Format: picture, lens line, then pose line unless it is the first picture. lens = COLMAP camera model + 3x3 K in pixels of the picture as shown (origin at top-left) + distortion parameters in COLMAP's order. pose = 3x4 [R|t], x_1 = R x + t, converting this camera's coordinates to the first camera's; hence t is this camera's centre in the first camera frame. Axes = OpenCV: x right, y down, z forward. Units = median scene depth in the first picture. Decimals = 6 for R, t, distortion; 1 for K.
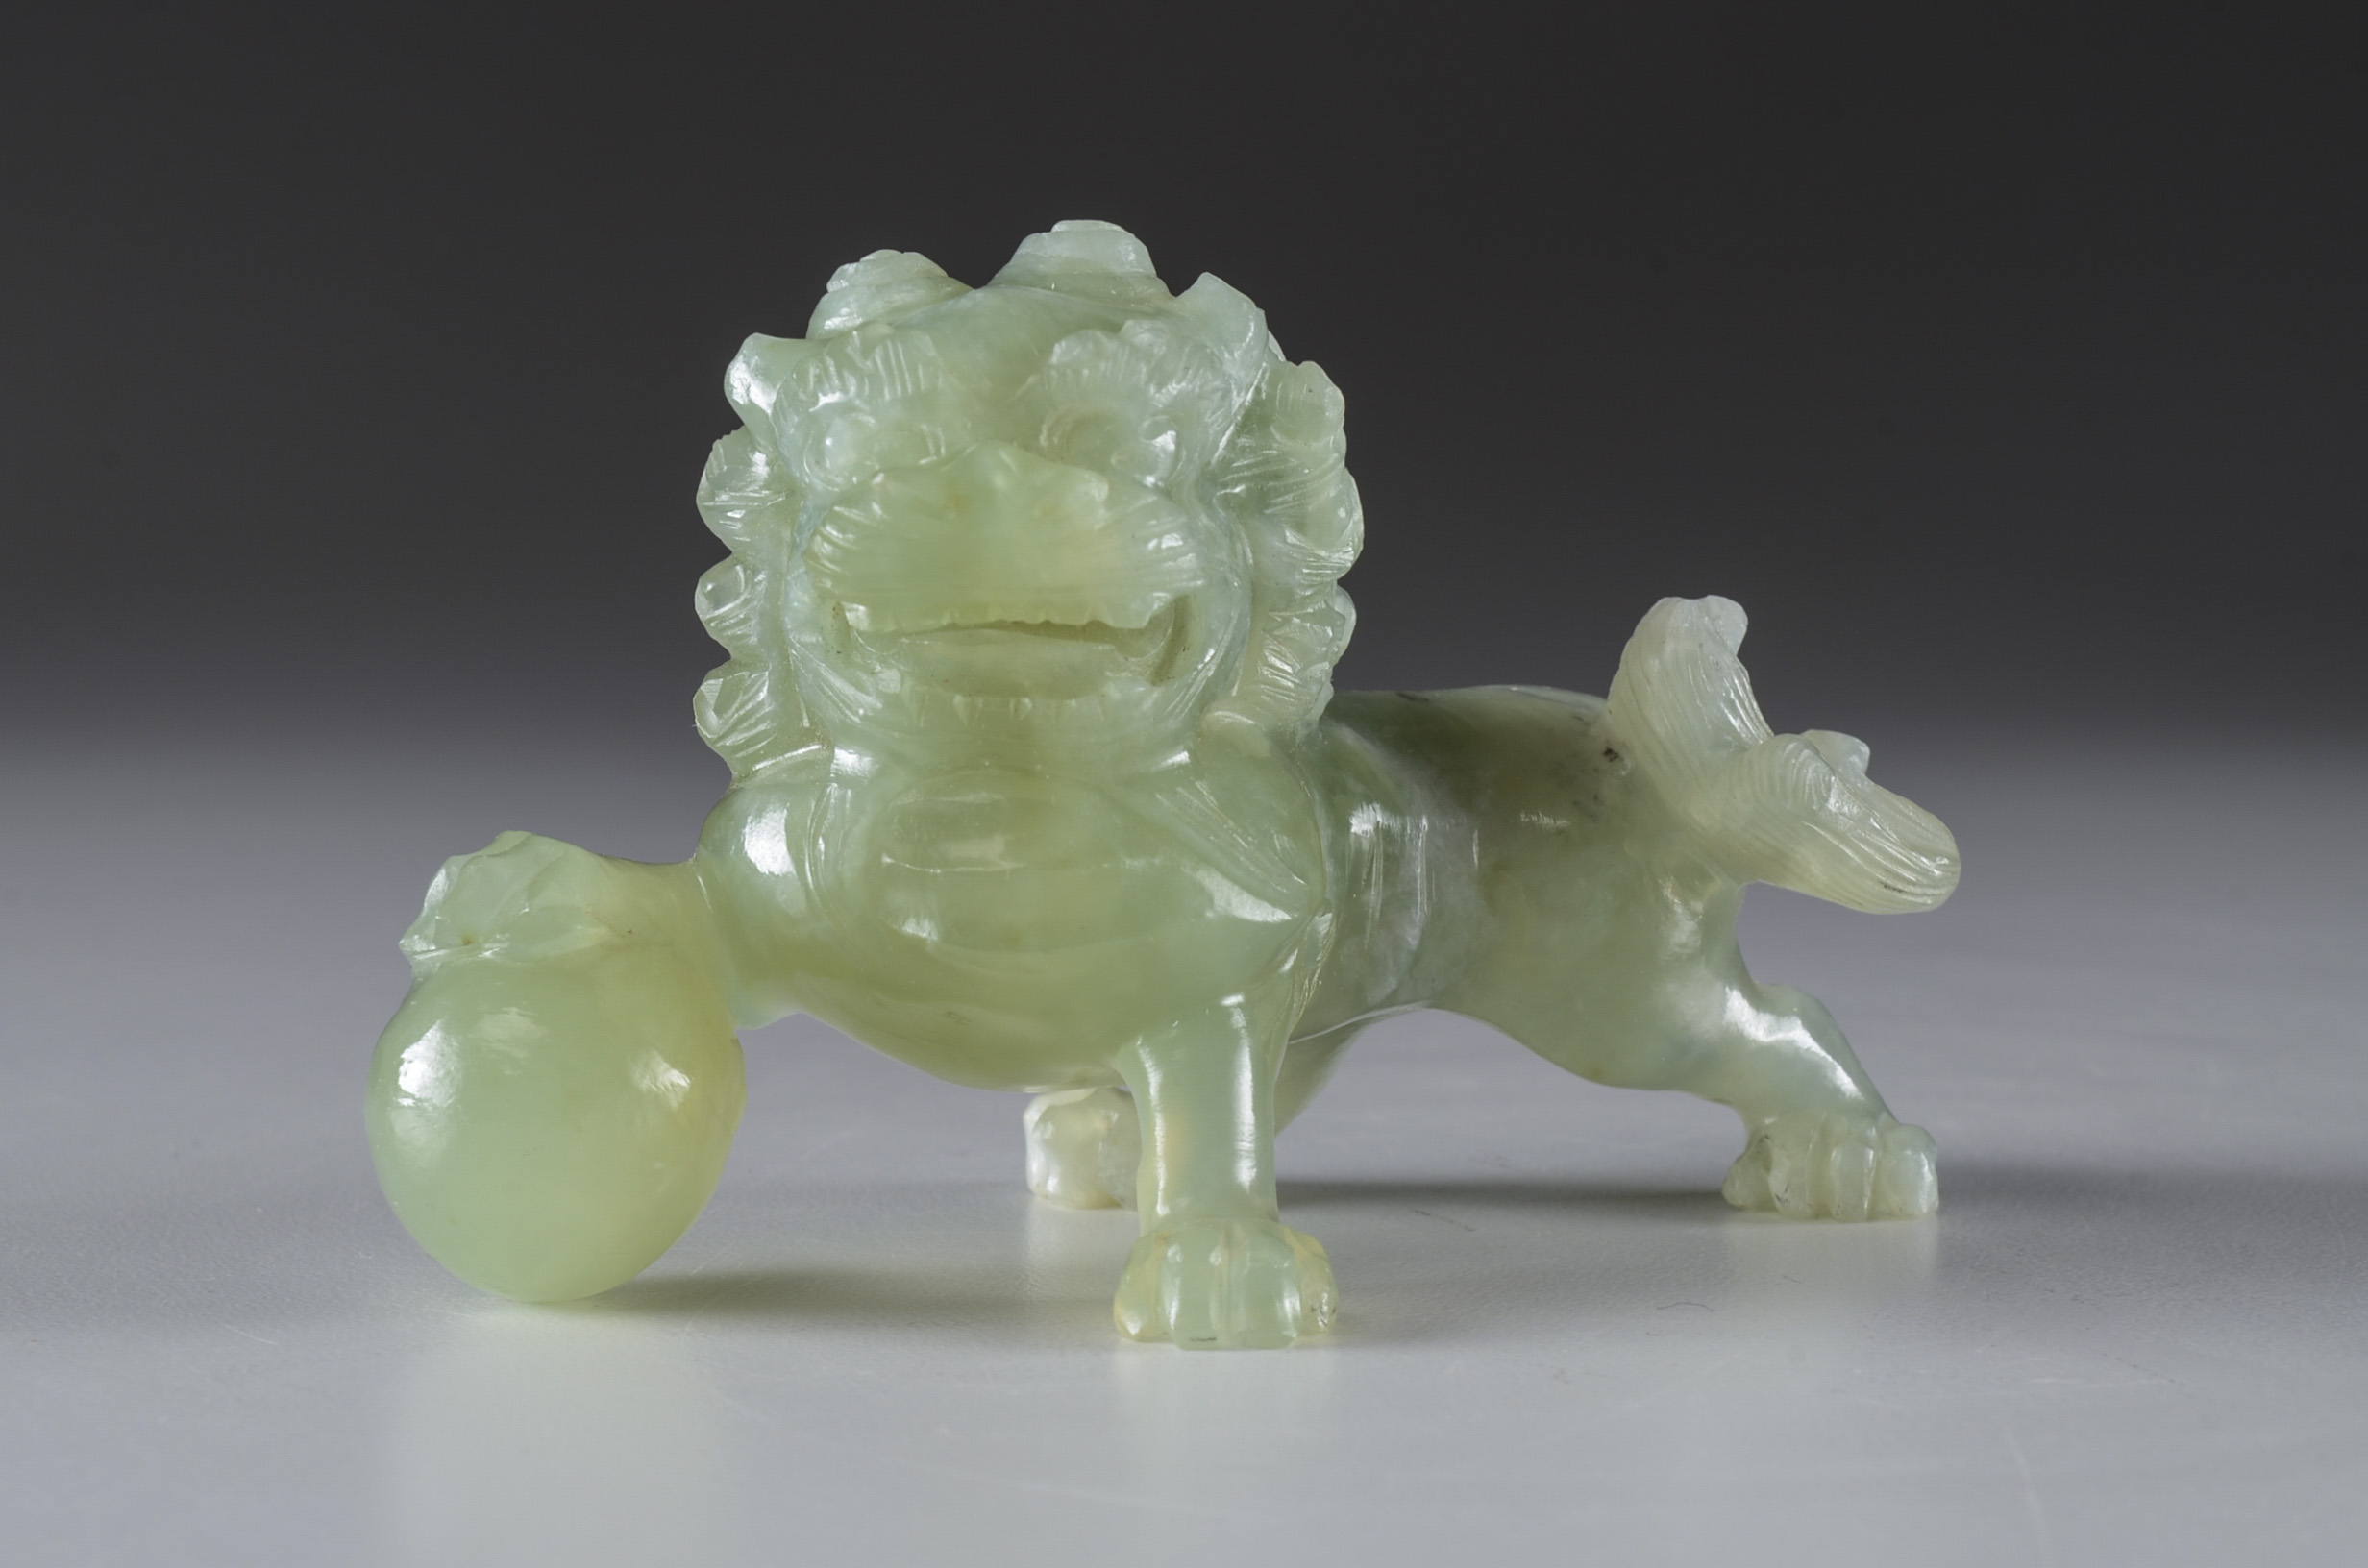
lens RADIAL K [[5246.7, 0, 1192.2], [0, 5246.7, 783.7], [0, 0, 1]] dist [-0.098385, 0.000000]
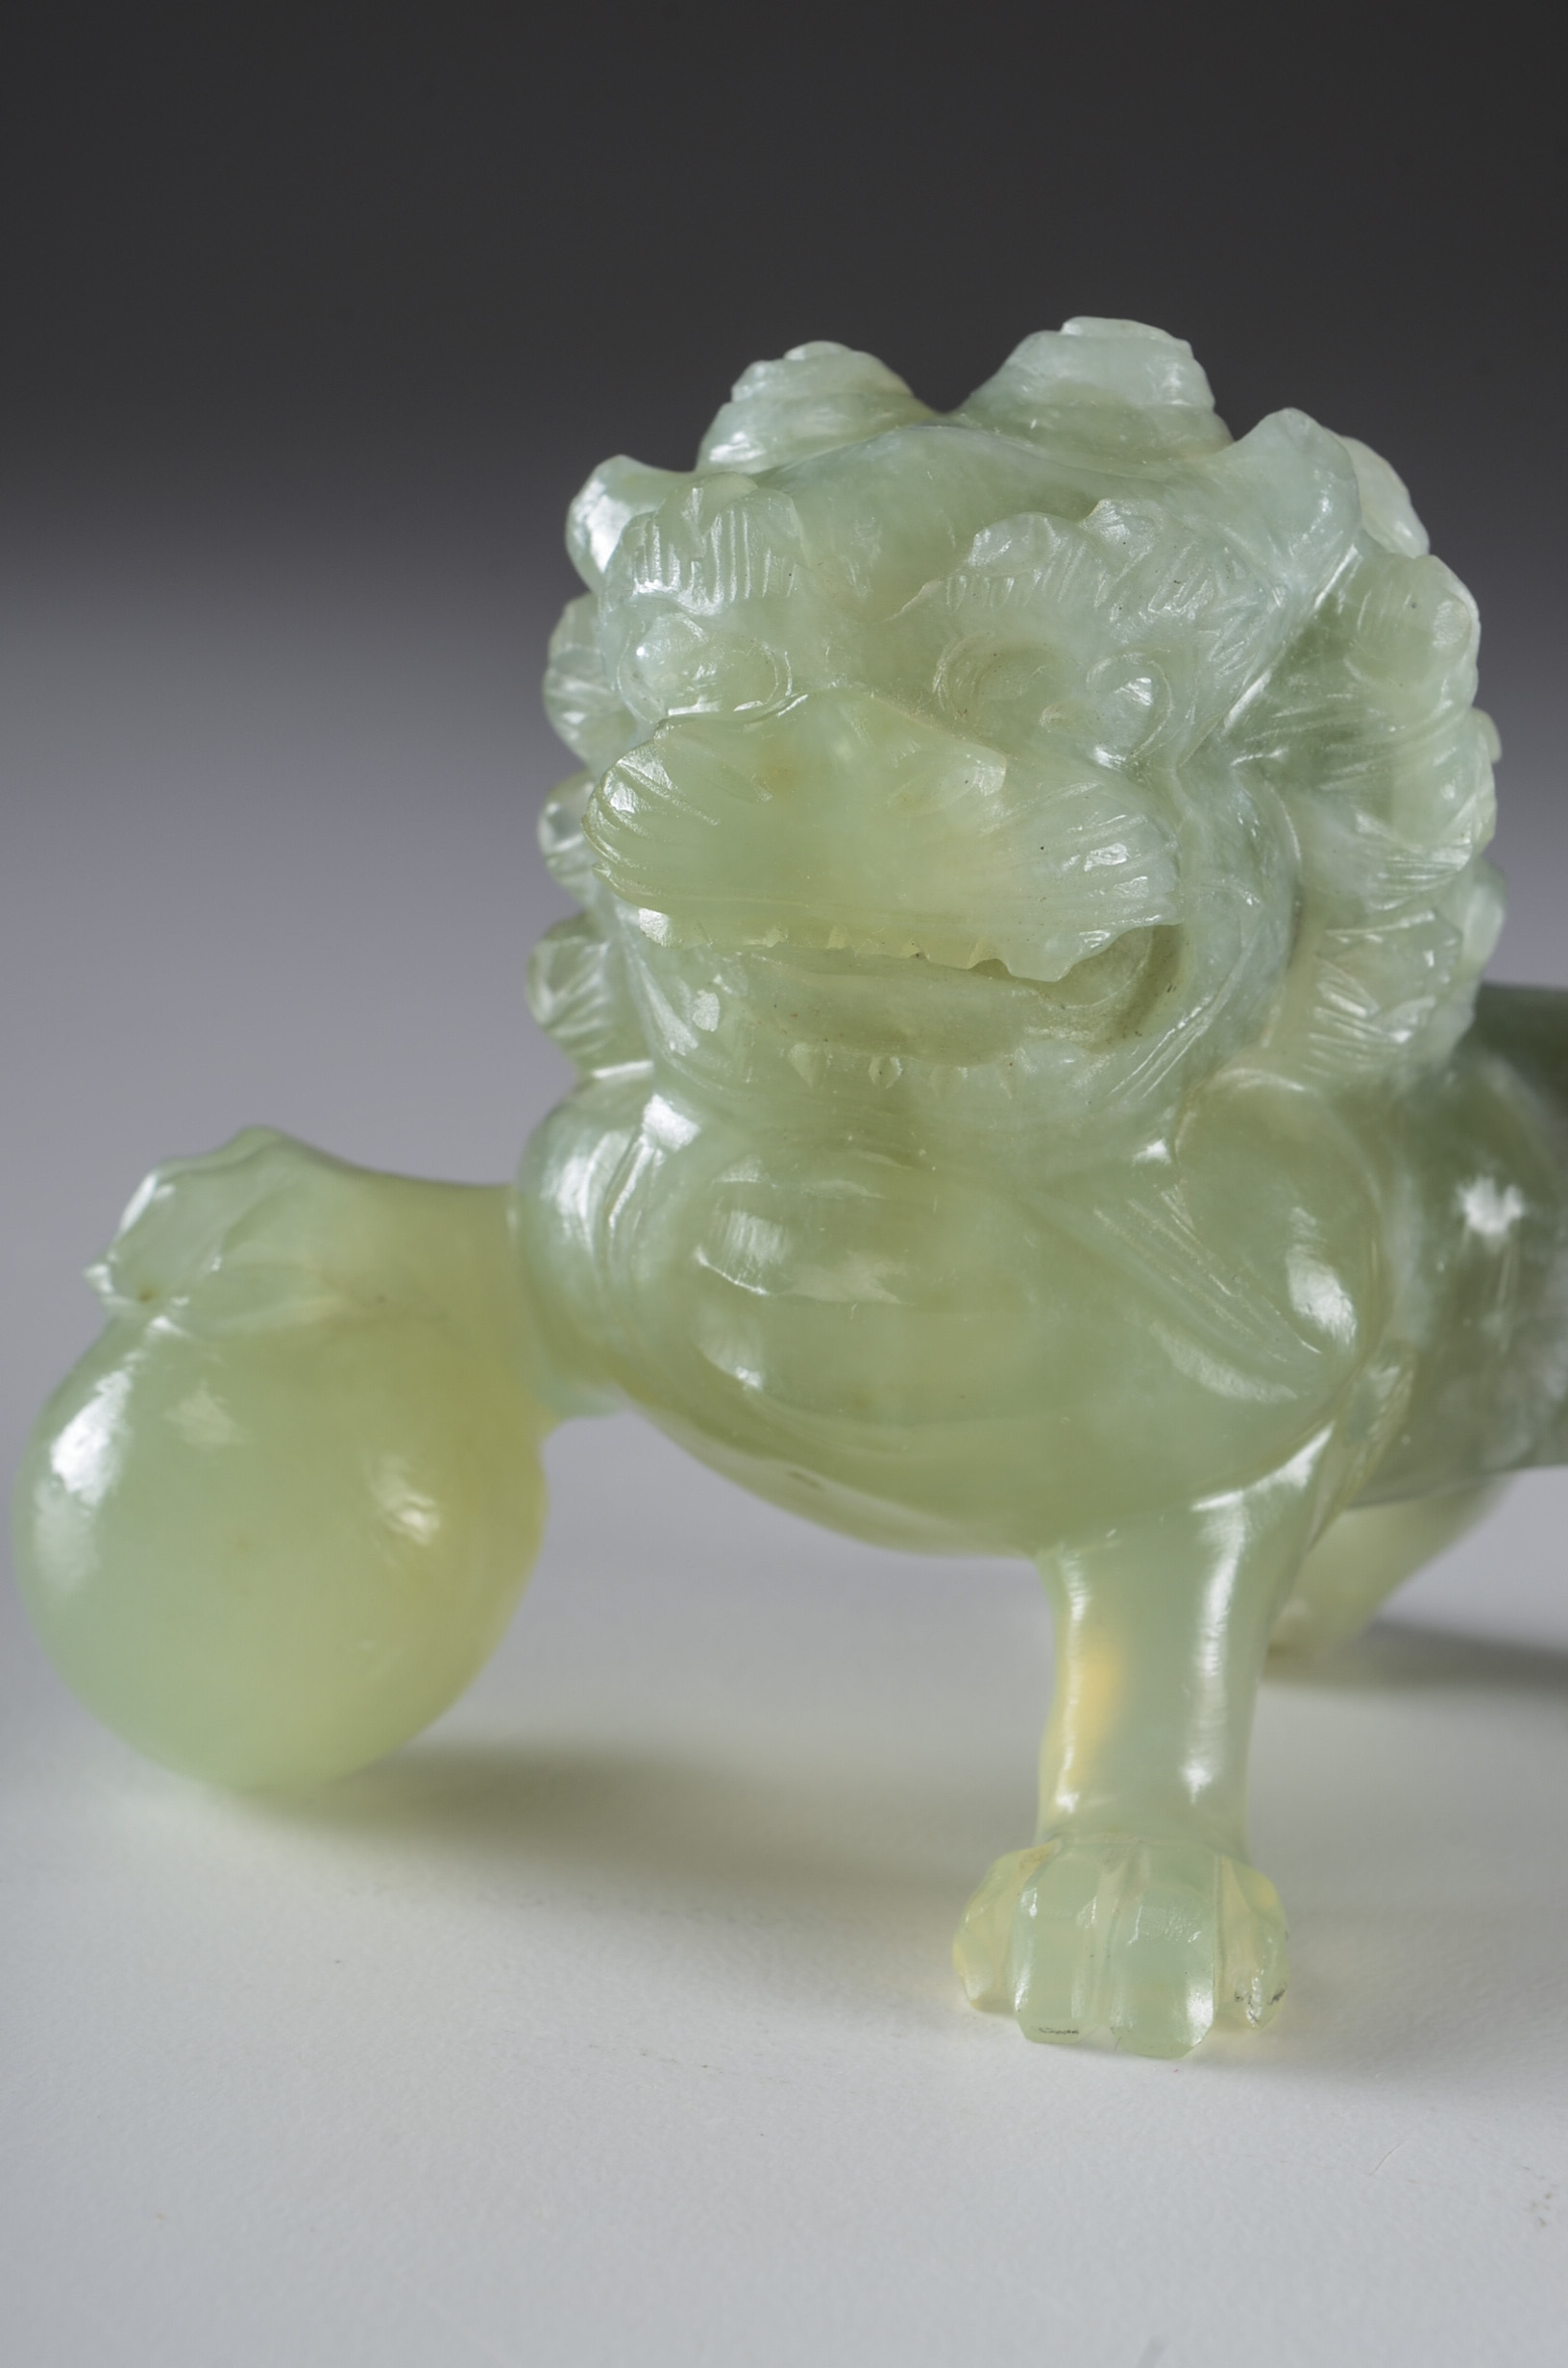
lens RADIAL K [[5246.7, 0, 770.7], [0, 5246.7, 1187.5], [0, 0, 1]] dist [-0.098385, 0.000000]
pose [[0.963791, 0.107326, -0.244105, 0.115006], [-0.074491, 0.987346, 0.140000, -0.090121], [0.256042, -0.116747, 0.959590, 0.340522]]
